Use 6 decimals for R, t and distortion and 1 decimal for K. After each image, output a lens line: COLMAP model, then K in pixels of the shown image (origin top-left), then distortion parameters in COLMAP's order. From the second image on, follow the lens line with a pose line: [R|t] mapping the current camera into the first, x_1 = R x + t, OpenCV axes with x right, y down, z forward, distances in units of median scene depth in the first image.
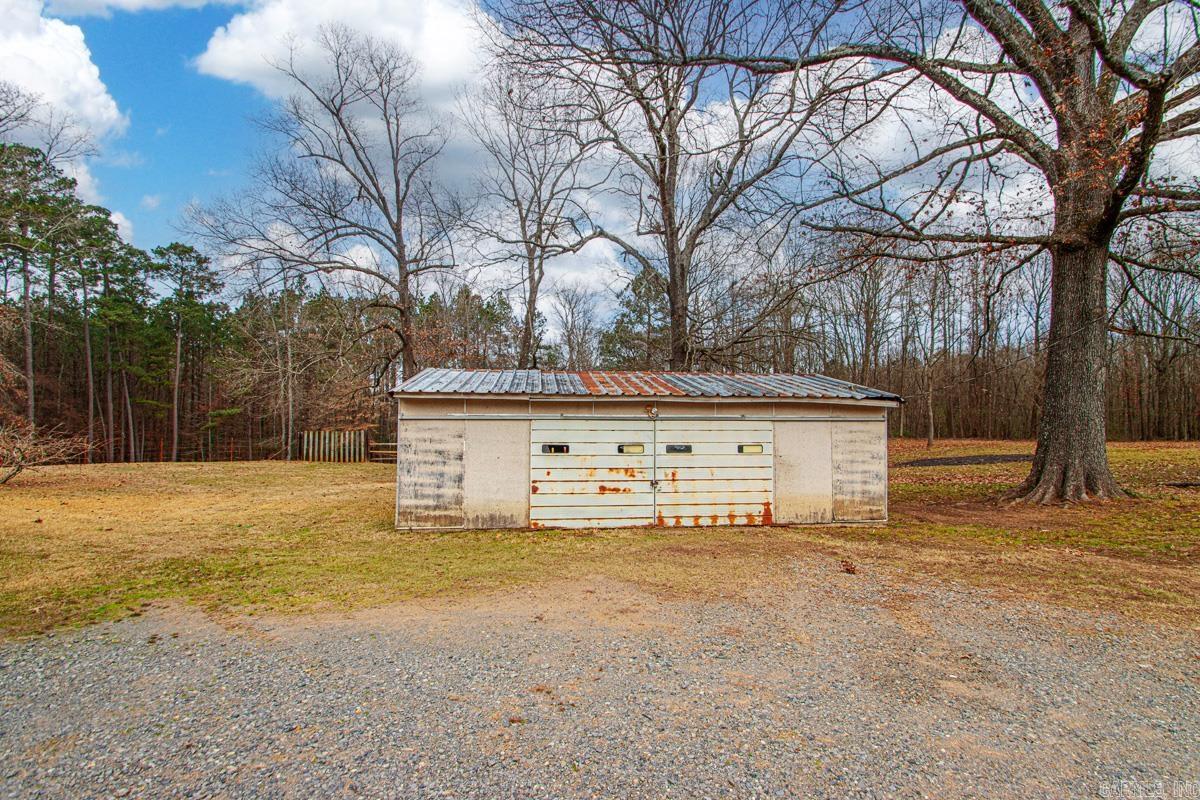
lens RADIAL K [[547.1, 0, 617.6], [0, 547.1, 406.3], [0, 0, 1]] dist [-0.006943, -0.007541]
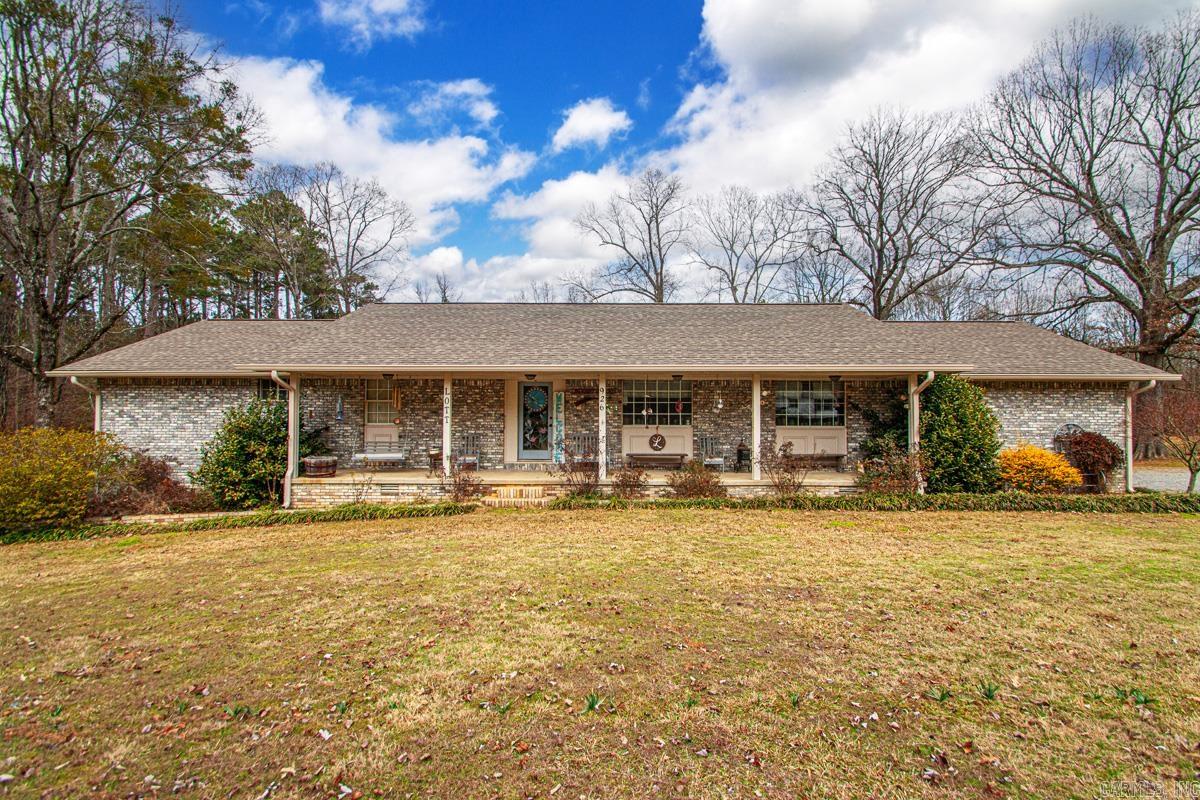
lens RADIAL K [[547.1, 0, 606.1], [0, 547.1, 396.5], [0, 0, 1]] dist [-0.006943, -0.007541]
pose [[0.999578, 0.002283, 0.028962, -0.603927], [-0.001918, 0.999919, -0.012604, -0.024088], [-0.028988, 0.012543, 0.999501, -0.484422]]
